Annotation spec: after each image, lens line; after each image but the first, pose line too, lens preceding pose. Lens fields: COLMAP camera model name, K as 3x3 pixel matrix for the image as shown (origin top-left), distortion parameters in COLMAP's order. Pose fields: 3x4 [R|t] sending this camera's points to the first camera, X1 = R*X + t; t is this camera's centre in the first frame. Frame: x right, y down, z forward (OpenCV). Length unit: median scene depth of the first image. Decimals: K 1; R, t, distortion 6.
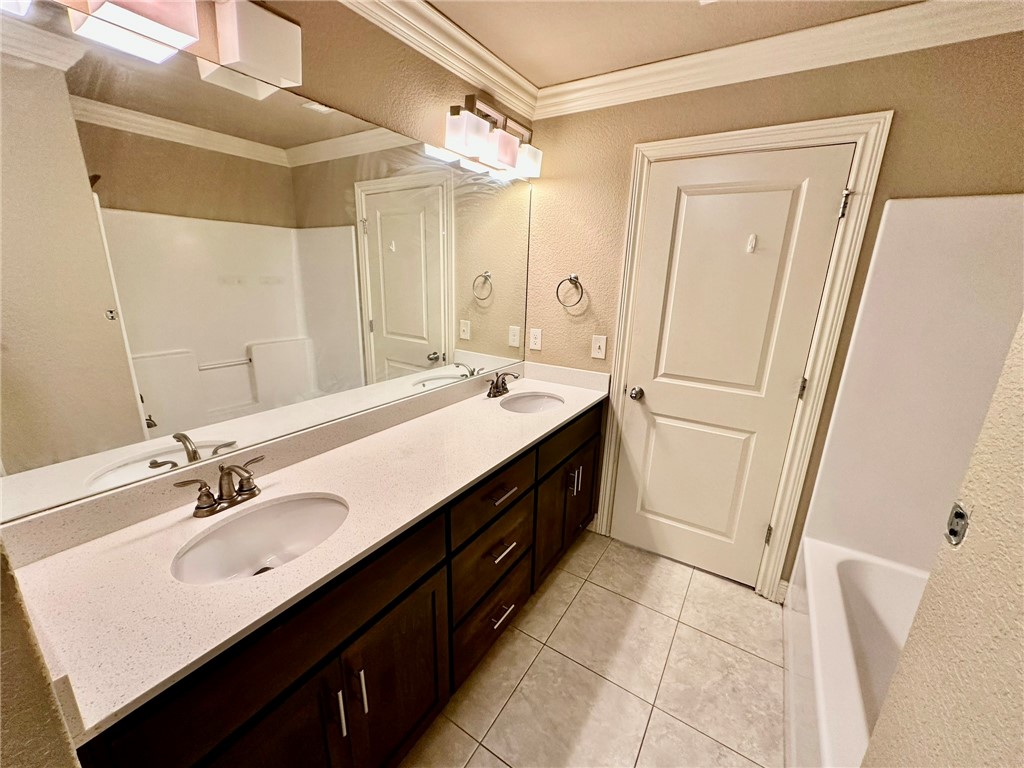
lens RADIAL K [[407.2, 0, 509.7], [0, 407.2, 384.3], [0, 0, 1]] dist [-0.003247, 0.000331]
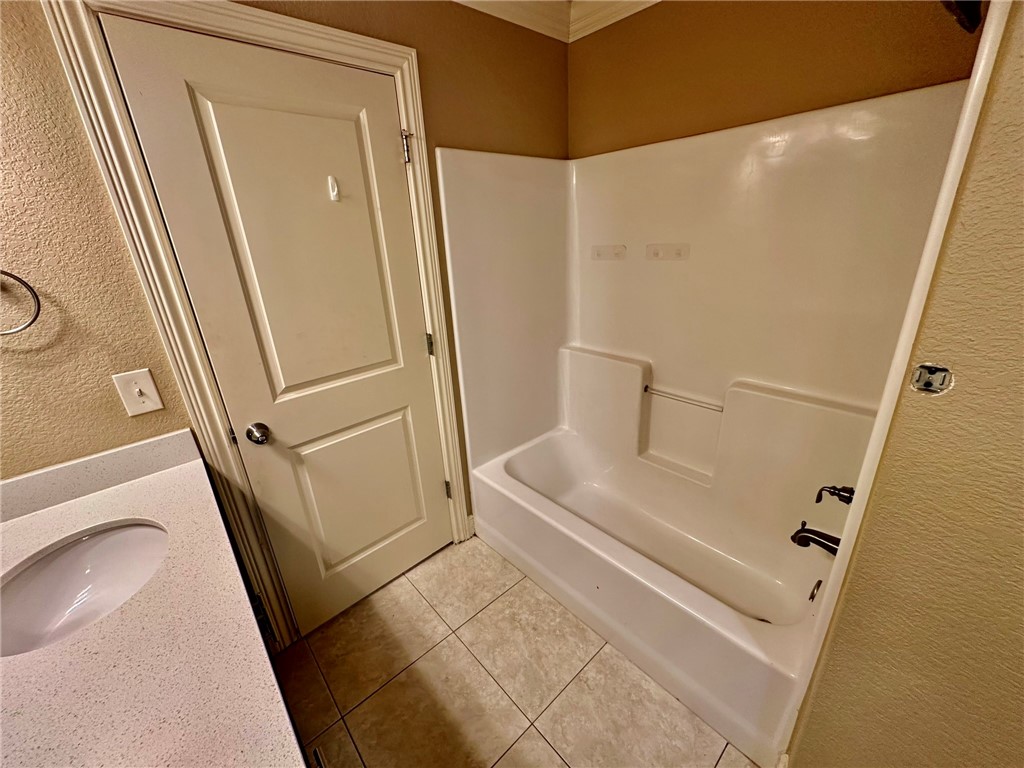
lens RADIAL K [[407.2, 0, 513.3], [0, 407.2, 384.9], [0, 0, 1]] dist [-0.003247, 0.000331]
pose [[0.263737, -0.382791, 0.885389, -0.128469], [0.315718, 0.901585, 0.295748, -0.122691], [-0.911463, 0.201533, 0.358635, 0.455932]]
